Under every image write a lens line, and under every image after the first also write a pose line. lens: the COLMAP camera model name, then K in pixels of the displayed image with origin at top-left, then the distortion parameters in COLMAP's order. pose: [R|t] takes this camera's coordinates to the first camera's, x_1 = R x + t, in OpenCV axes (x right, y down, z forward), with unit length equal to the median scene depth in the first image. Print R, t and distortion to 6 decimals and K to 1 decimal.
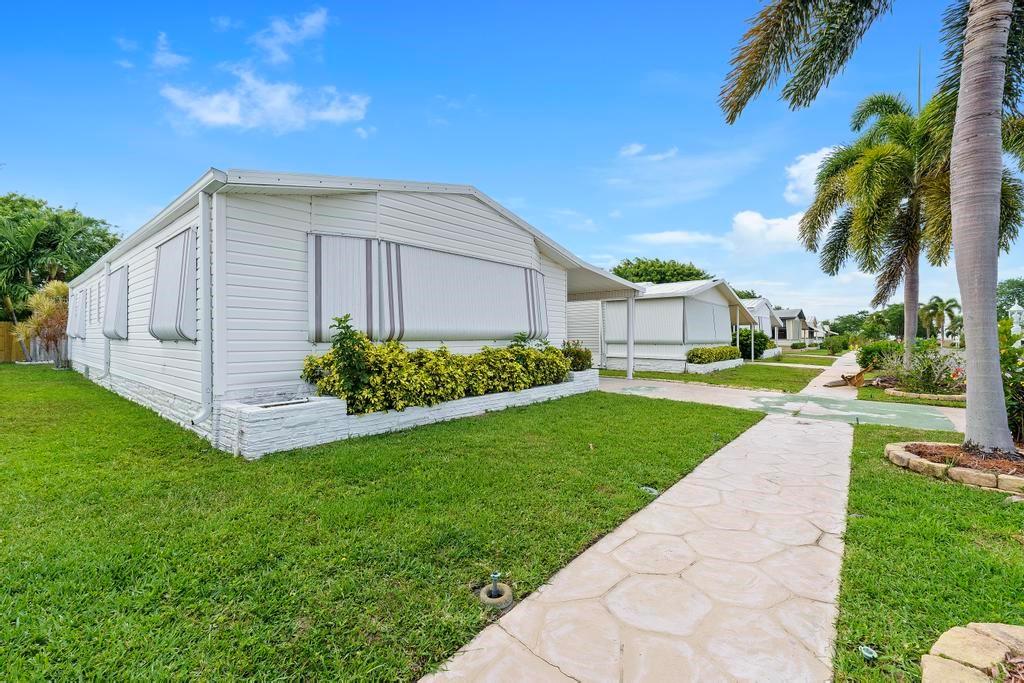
lens RADIAL K [[430.8, 0, 512.2], [0, 430.8, 339.5], [0, 0, 1]] dist [-0.007338, 0.000386]
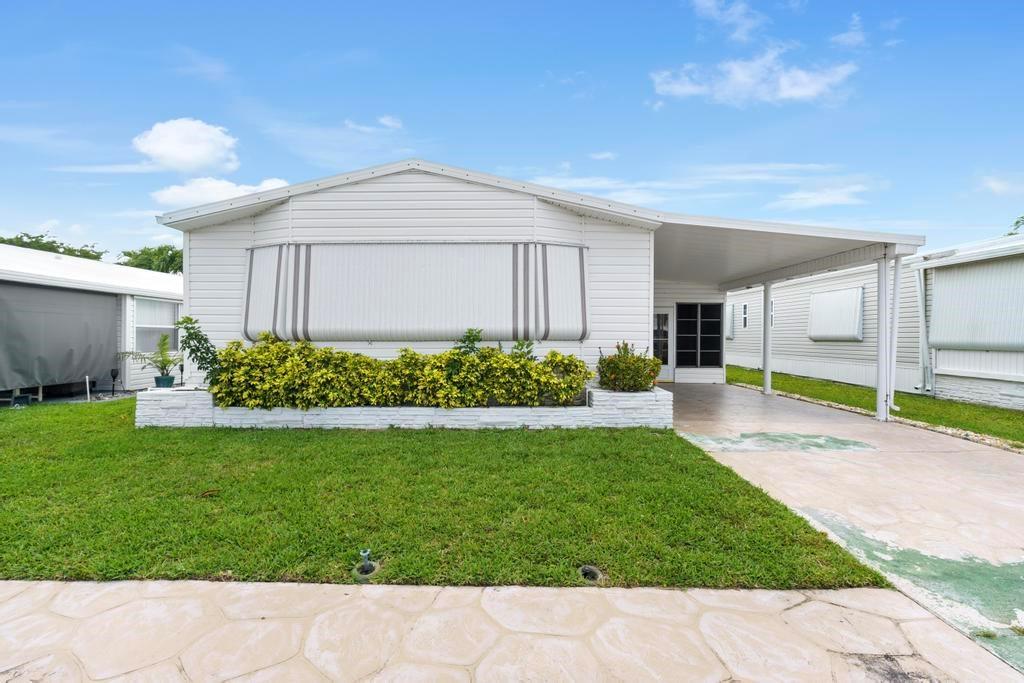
lens RADIAL K [[430.8, 0, 512.0], [0, 430.8, 338.5], [0, 0, 1]] dist [-0.007338, 0.000386]
pose [[0.639821, 0.007218, -0.768490, 0.808209], [-0.005508, 0.999973, 0.004806, -0.009678], [0.768504, 0.001158, 0.639844, 0.719086]]
